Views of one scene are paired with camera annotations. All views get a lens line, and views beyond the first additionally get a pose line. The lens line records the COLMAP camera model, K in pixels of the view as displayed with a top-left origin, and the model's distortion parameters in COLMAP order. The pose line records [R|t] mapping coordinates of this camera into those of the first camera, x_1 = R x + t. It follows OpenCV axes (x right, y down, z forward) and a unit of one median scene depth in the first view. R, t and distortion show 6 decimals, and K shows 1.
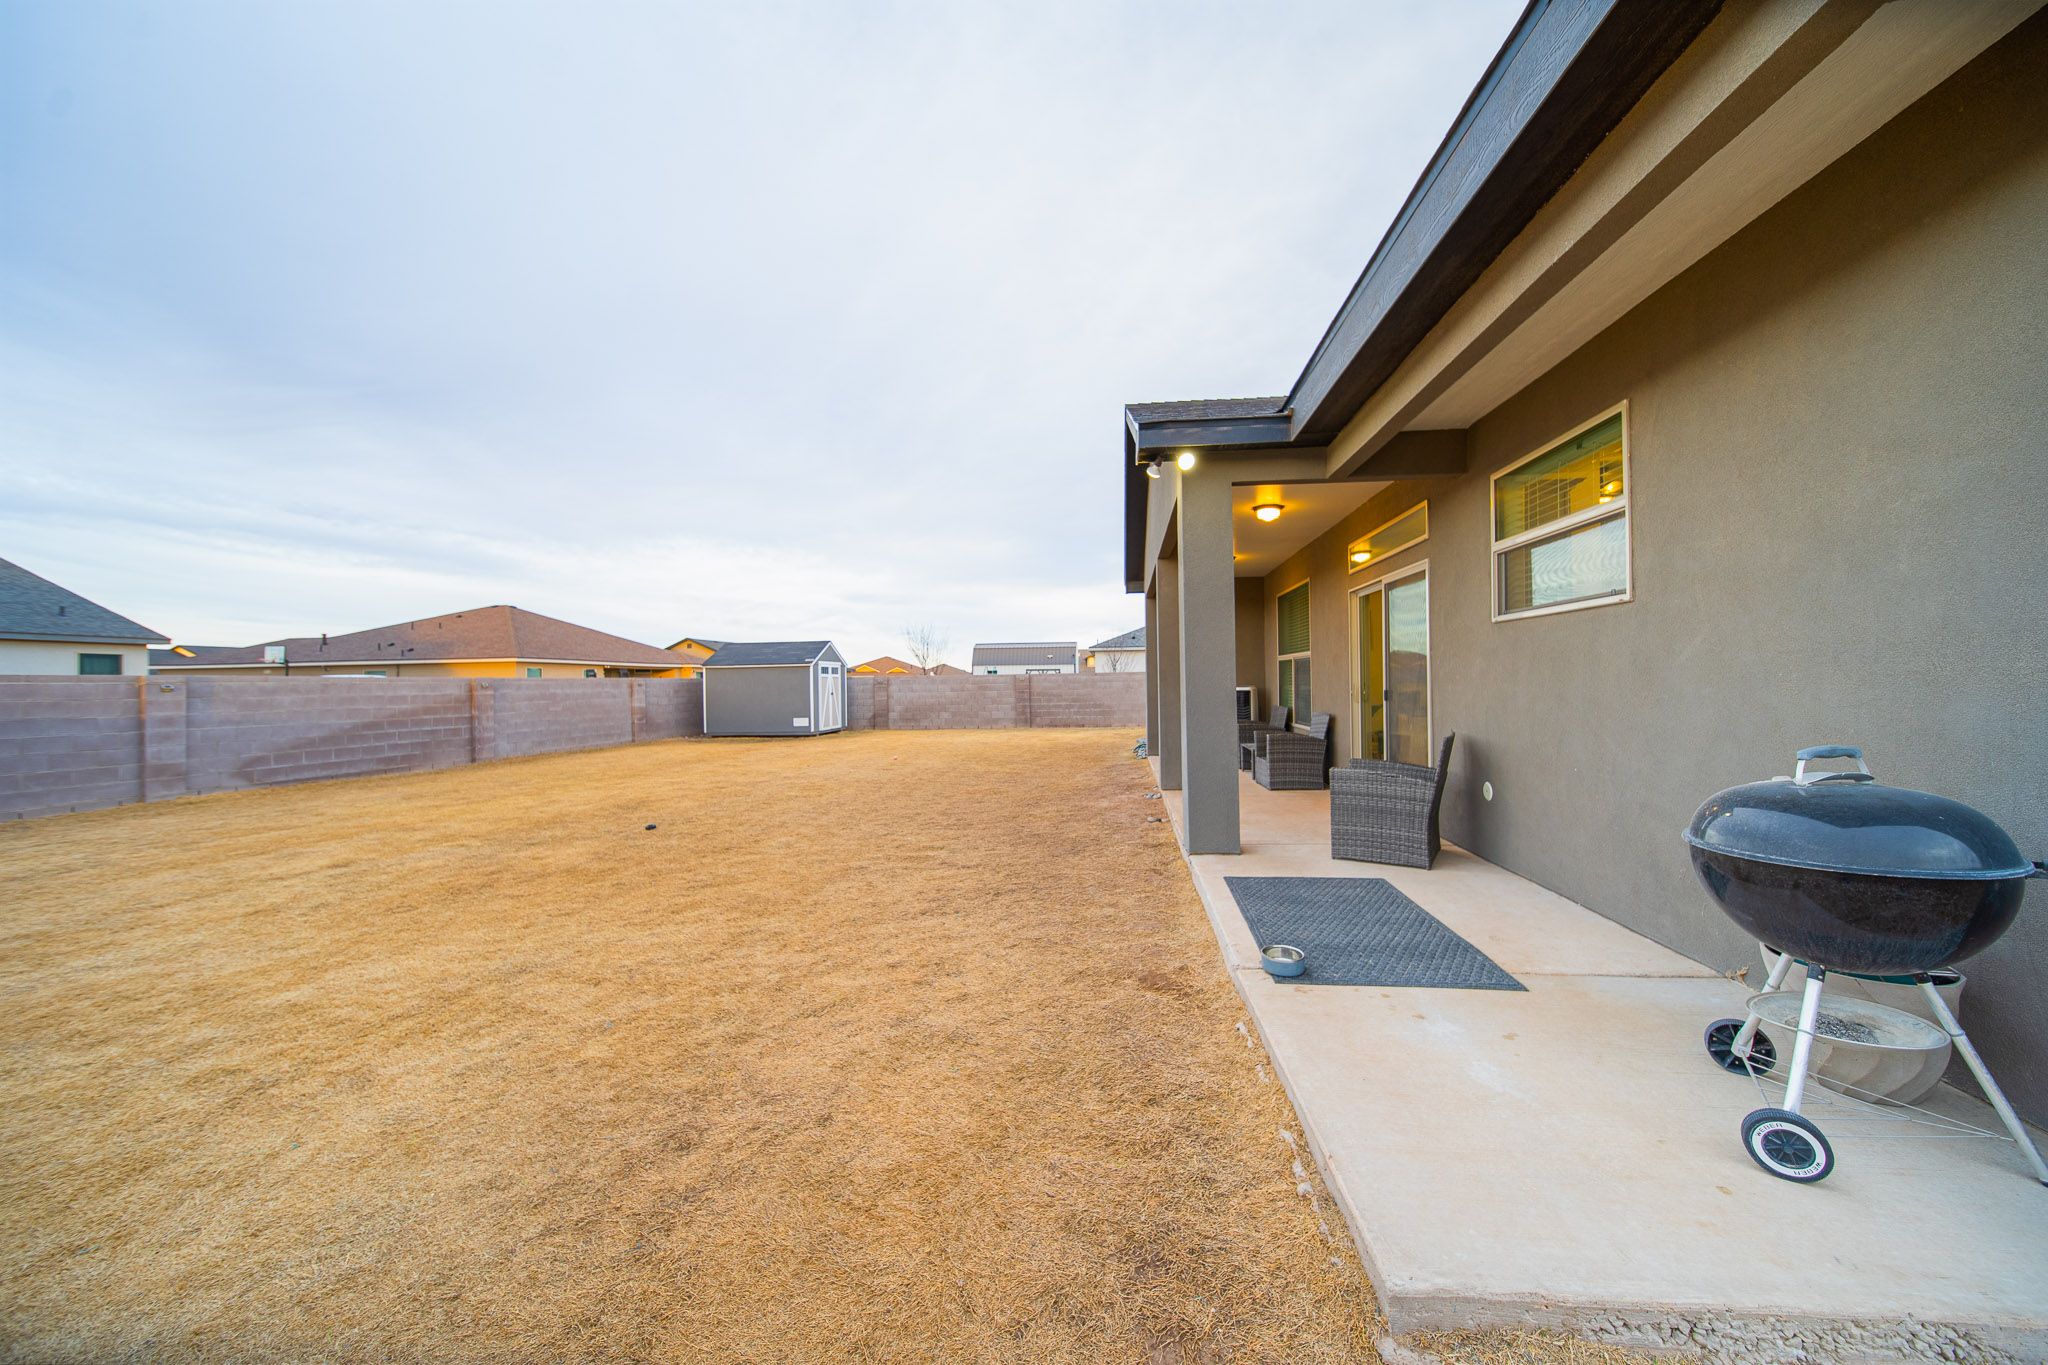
lens RADIAL K [[723.1, 0, 1026.3], [0, 723.1, 678.9], [0, 0, 1]] dist [-0.000363, -0.000451]
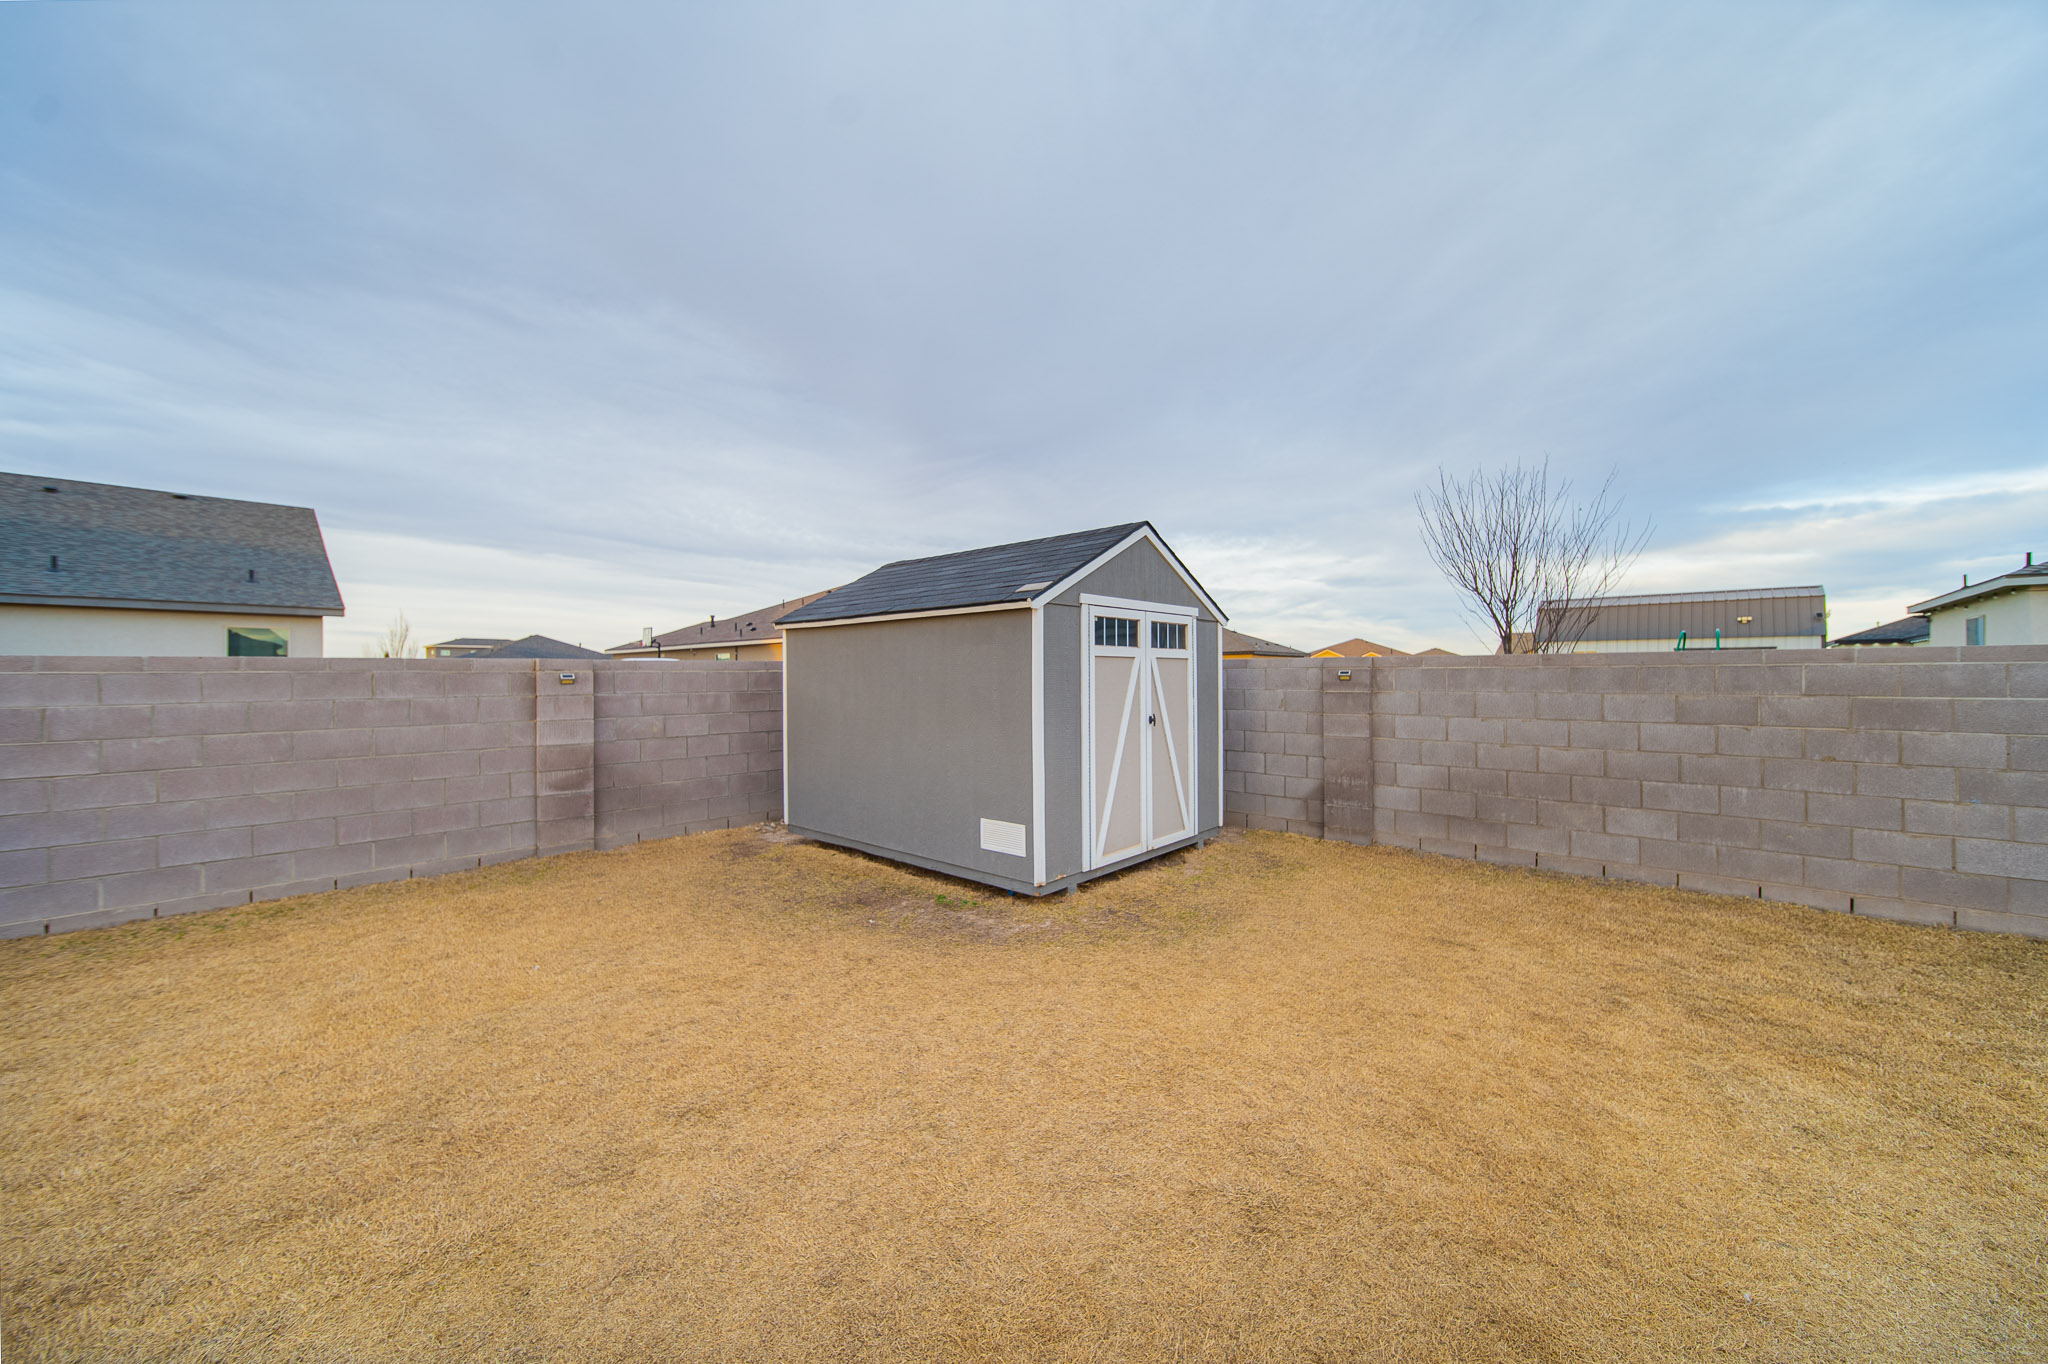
lens RADIAL K [[723.1, 0, 1038.8], [0, 723.1, 675.7], [0, 0, 1]] dist [-0.000363, -0.000451]
pose [[0.811786, 0.010953, -0.583852, -0.144158], [-0.002959, 0.999888, 0.014645, 0.000193], [0.583948, -0.010161, 0.811728, 0.753121]]
